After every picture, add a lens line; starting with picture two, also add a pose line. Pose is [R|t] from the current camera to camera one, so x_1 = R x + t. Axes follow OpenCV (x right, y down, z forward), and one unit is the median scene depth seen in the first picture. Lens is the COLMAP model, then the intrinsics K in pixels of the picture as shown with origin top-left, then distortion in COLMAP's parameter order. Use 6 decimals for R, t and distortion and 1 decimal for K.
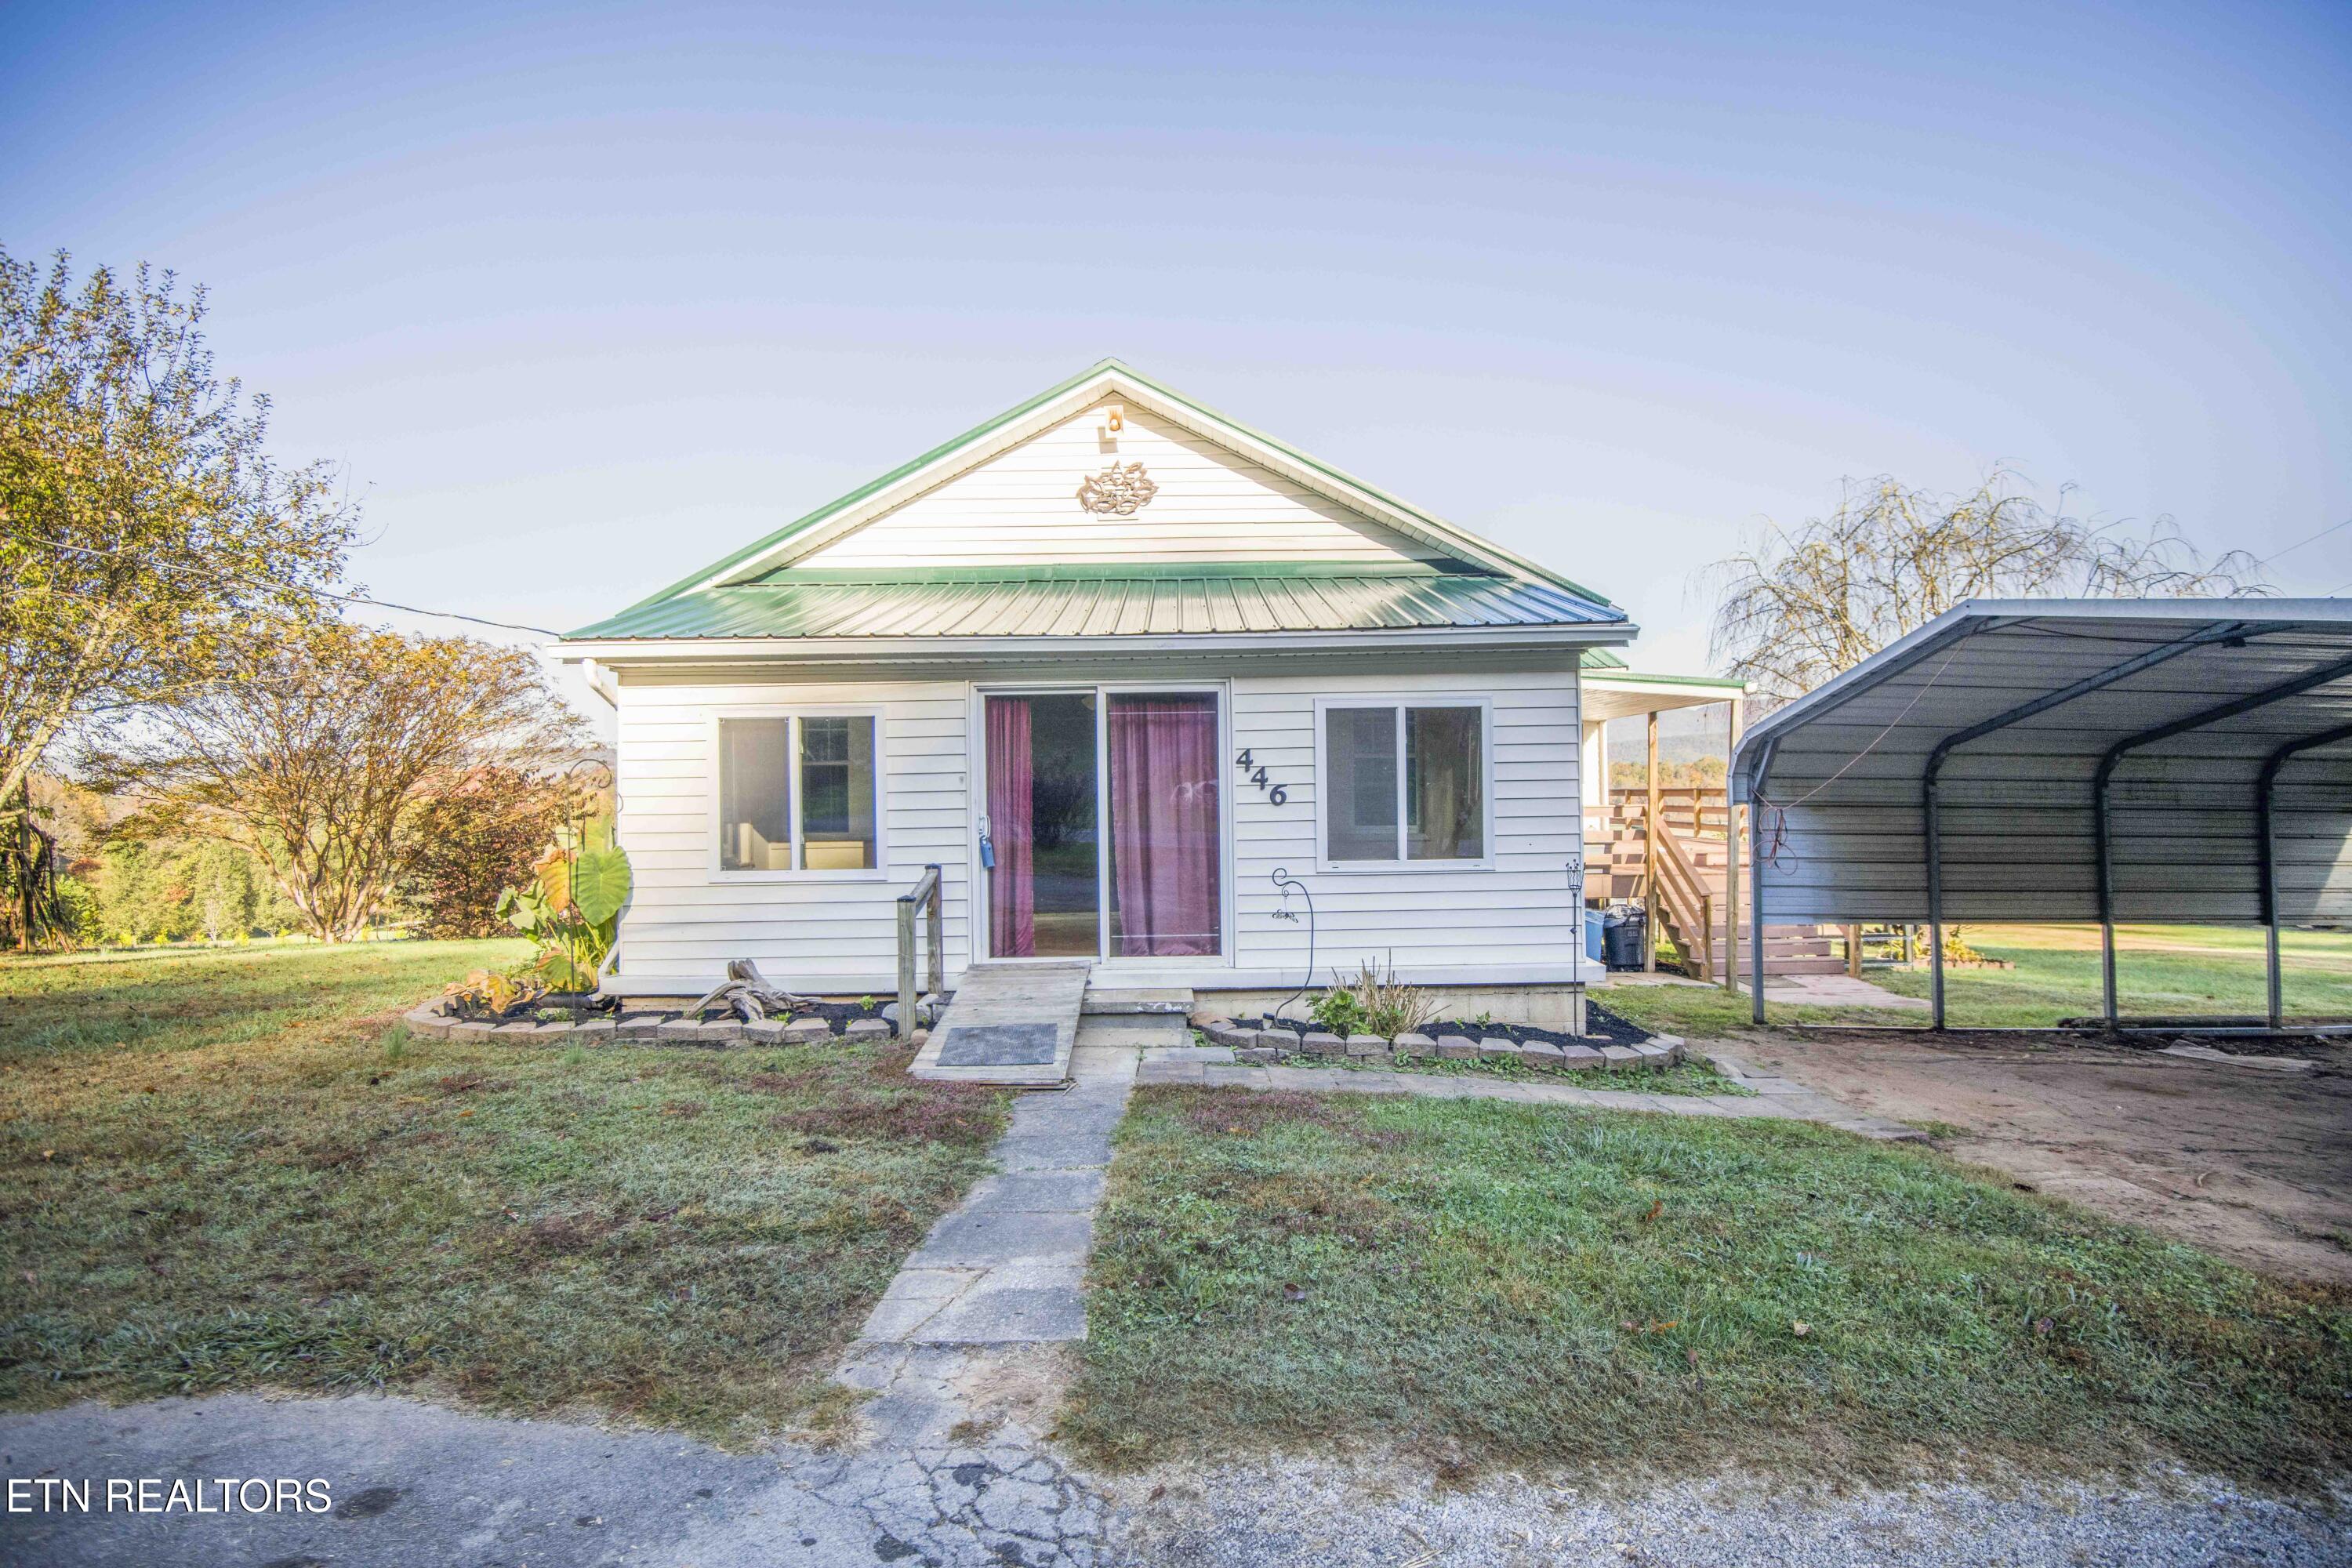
lens RADIAL K [[1079.4, 0, 1176.0], [0, 1079.4, 784.0], [0, 0, 1]] dist [-0.023161, -0.011224]
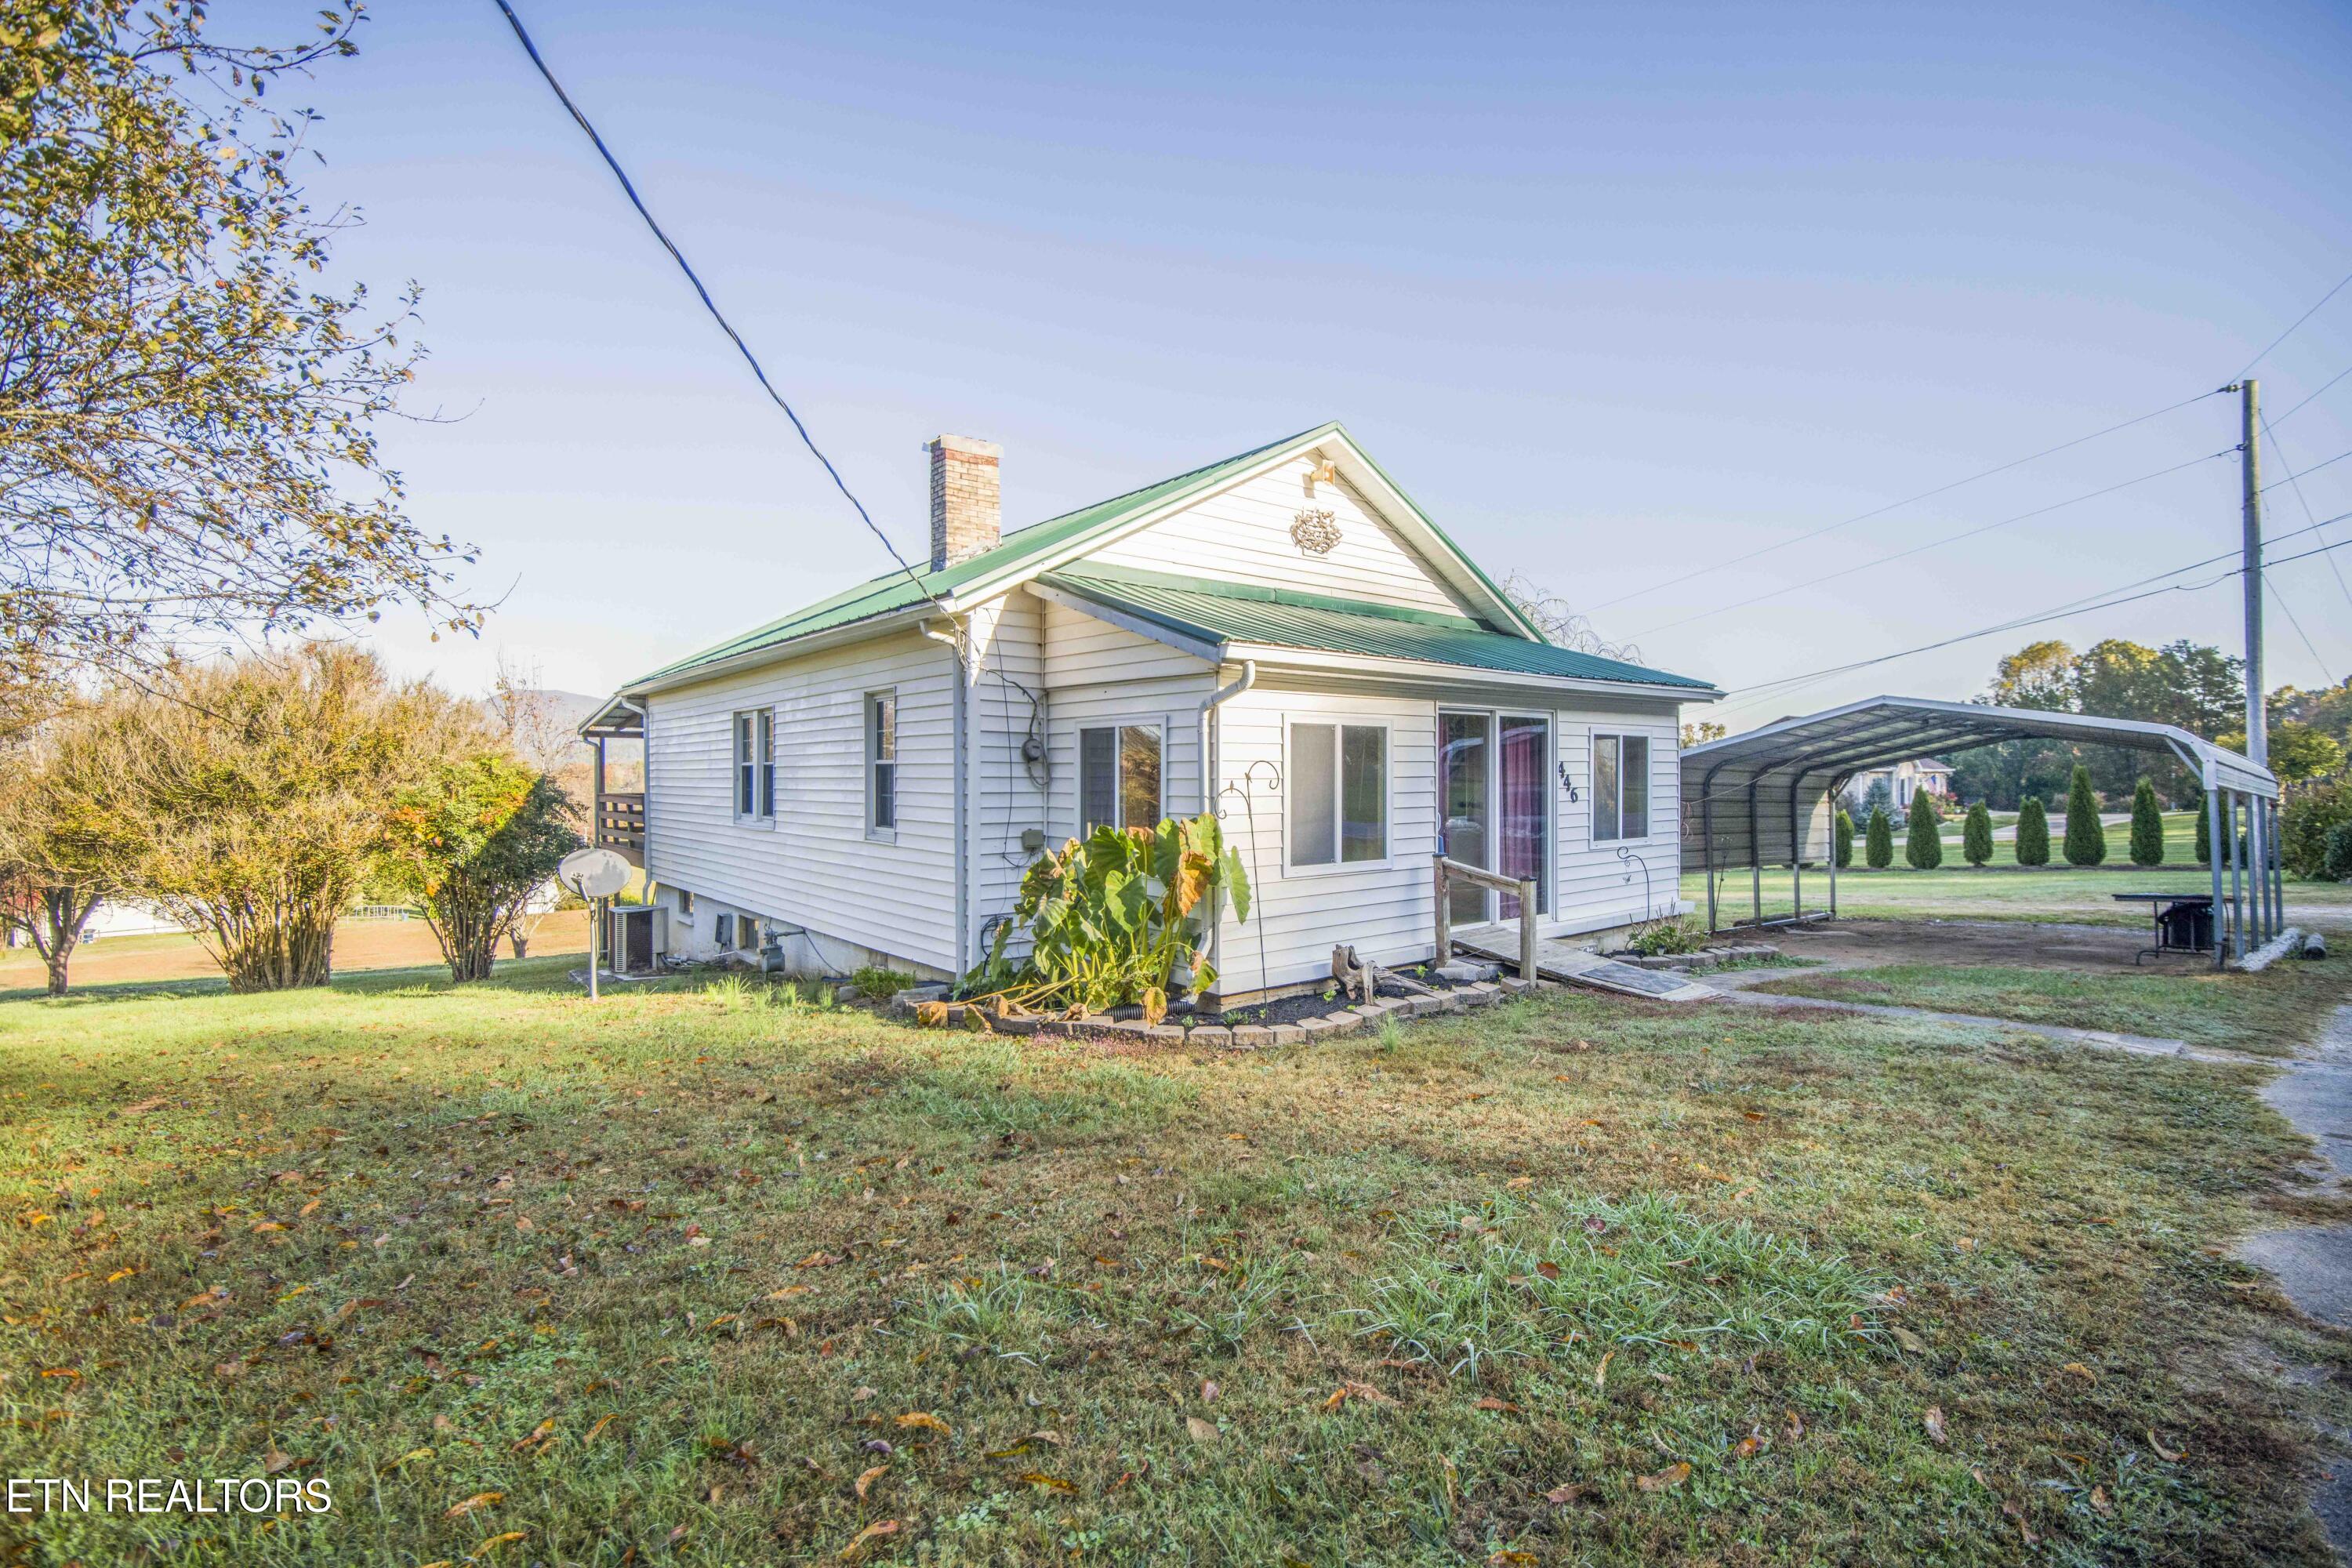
lens RADIAL K [[1079.4, 0, 1176.0], [0, 1079.4, 784.0], [0, 0, 1]] dist [-0.023161, -0.011224]
pose [[0.780252, 0.005989, 0.625436, -0.899791], [-0.012253, 0.999909, 0.005711, -0.004459], [-0.625345, -0.012120, 0.780255, 0.179913]]
